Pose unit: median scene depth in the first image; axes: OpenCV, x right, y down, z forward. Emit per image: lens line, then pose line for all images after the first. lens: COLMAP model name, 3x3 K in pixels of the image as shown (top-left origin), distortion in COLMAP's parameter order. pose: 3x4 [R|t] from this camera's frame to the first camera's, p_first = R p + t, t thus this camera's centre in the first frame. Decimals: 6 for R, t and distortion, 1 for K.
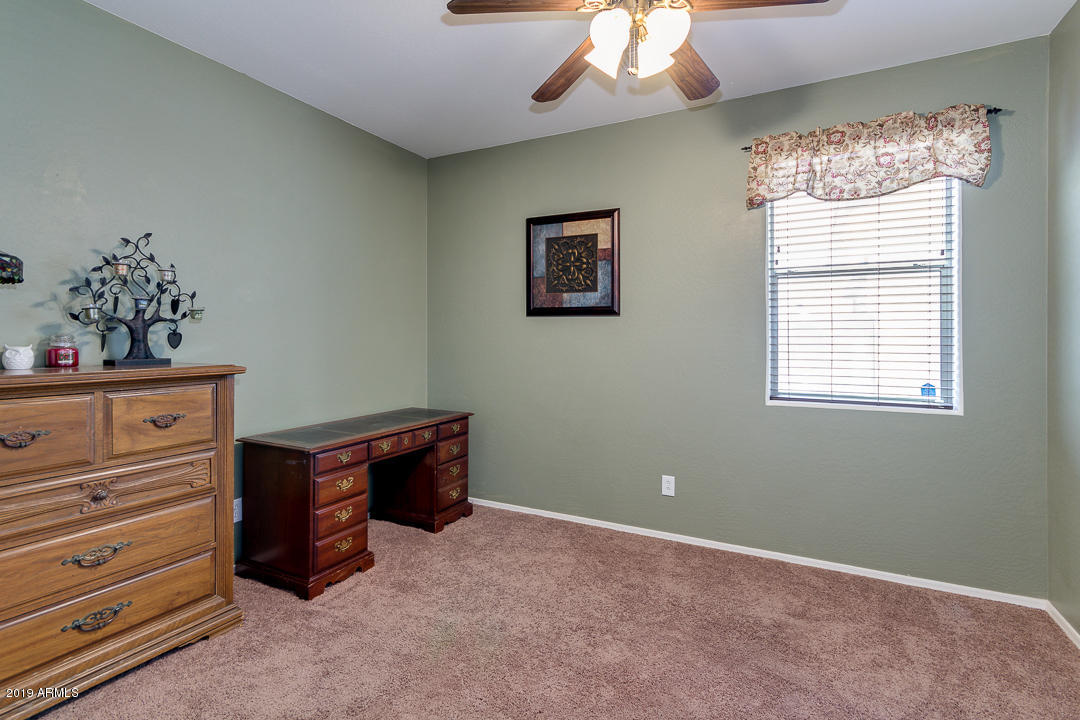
lens RADIAL K [[500.7, 0, 544.2], [0, 500.7, 342.4], [0, 0, 1]] dist [0.002688, 0.000282]
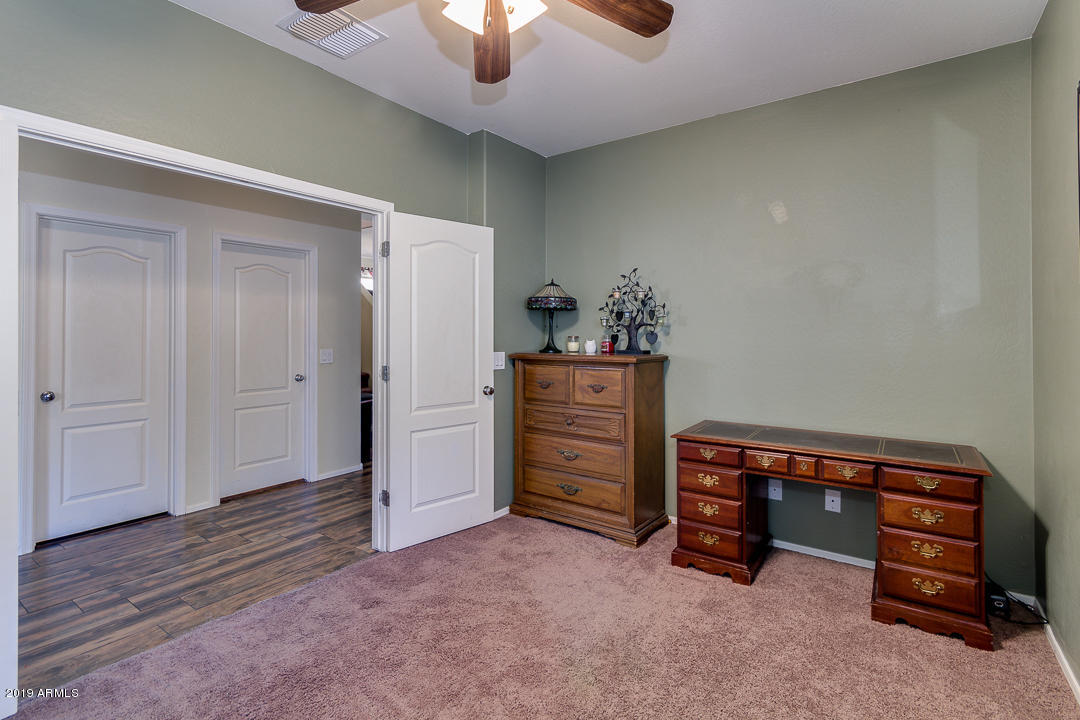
lens RADIAL K [[500.7, 0, 544.2], [0, 500.7, 342.4], [0, 0, 1]] dist [0.002688, 0.000282]
pose [[-0.134137, 0.009624, -0.990916, 0.763942], [-0.009993, 0.999889, 0.011064, -0.005957], [0.990912, 0.011386, -0.134026, 0.932899]]
